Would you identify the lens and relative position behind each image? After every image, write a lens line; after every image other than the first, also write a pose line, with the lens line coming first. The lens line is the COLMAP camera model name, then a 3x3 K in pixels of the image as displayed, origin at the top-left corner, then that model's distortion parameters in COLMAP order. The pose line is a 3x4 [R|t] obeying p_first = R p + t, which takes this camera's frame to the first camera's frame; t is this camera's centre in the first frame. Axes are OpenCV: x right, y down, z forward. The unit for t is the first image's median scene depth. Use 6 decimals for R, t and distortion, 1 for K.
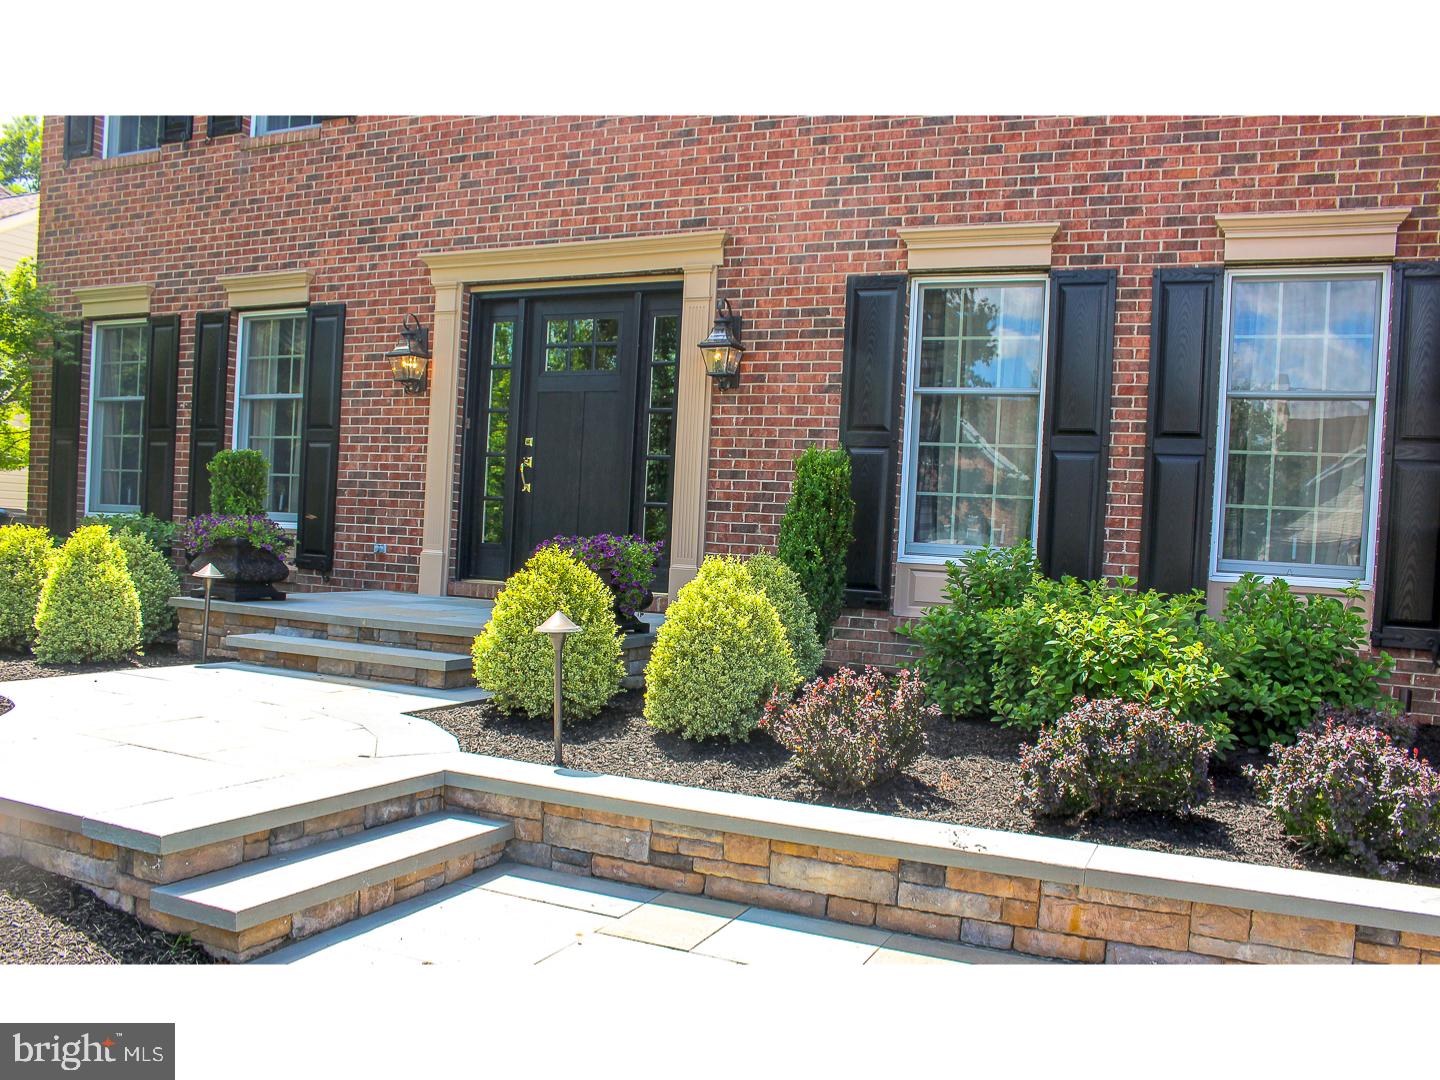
lens RADIAL K [[1198.2, 0, 719.5], [0, 1198.2, 542.2], [0, 0, 1]] dist [-0.121934, 0.001565]
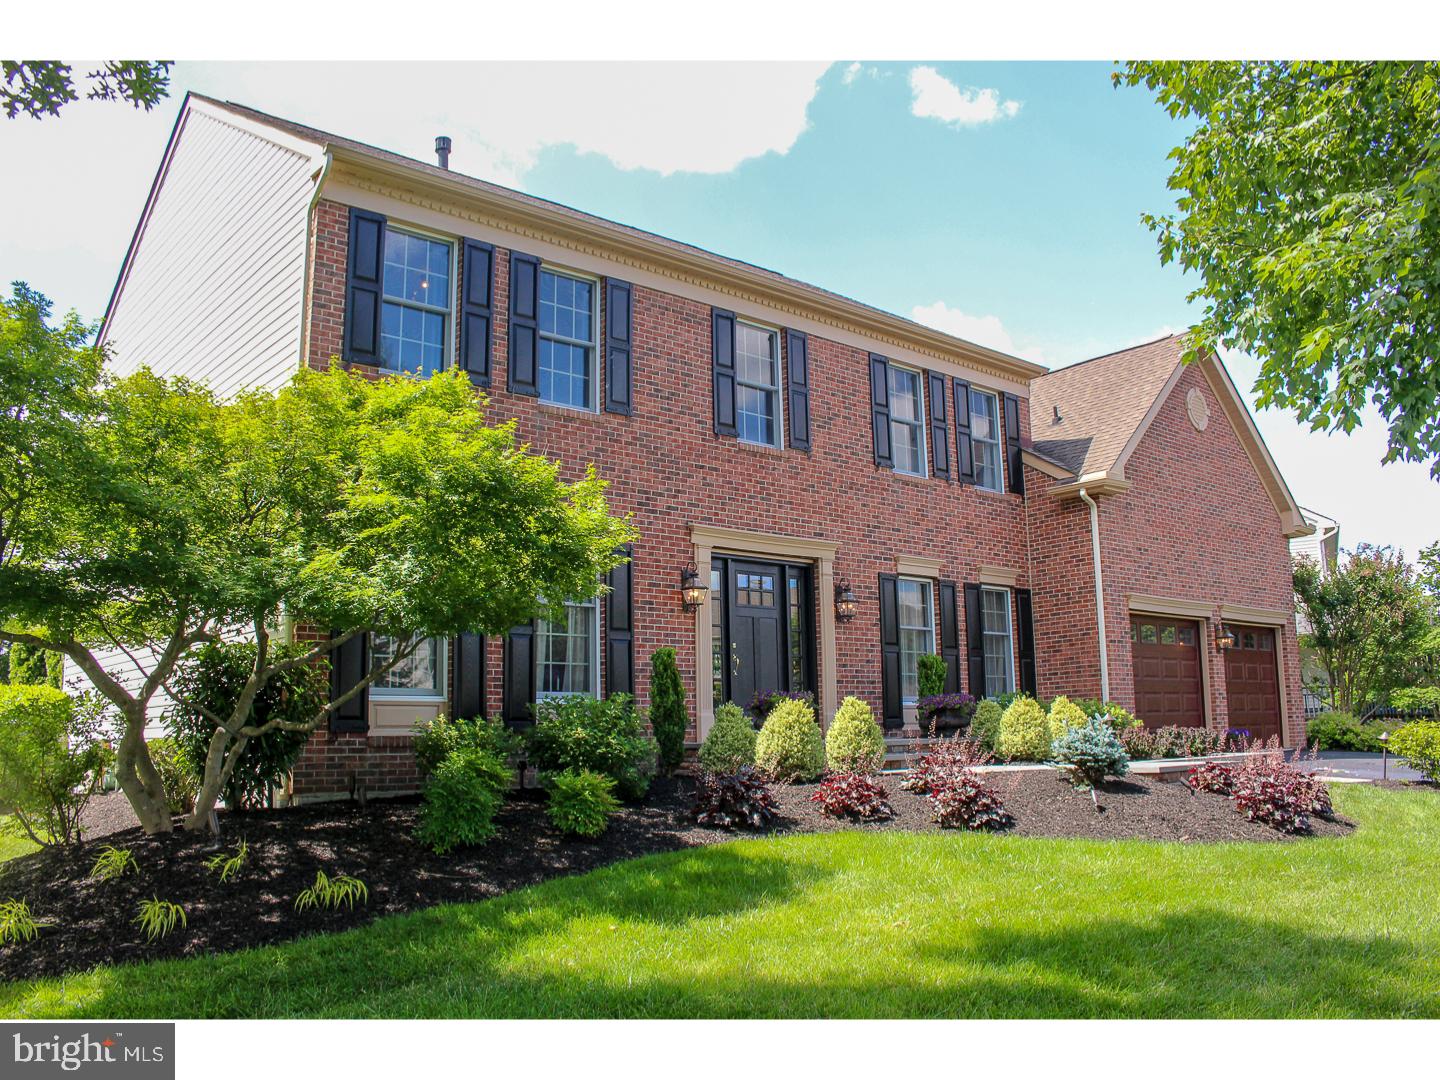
lens RADIAL K [[1198.2, 0, 719.8], [0, 1198.2, 540.1], [0, 0, 1]] dist [-0.121934, 0.001565]
pose [[0.429614, 0.103743, 0.897034, -1.641318], [0.059027, 0.988028, -0.142536, 0.006688], [-0.901081, 0.114185, 0.418347, 0.300855]]
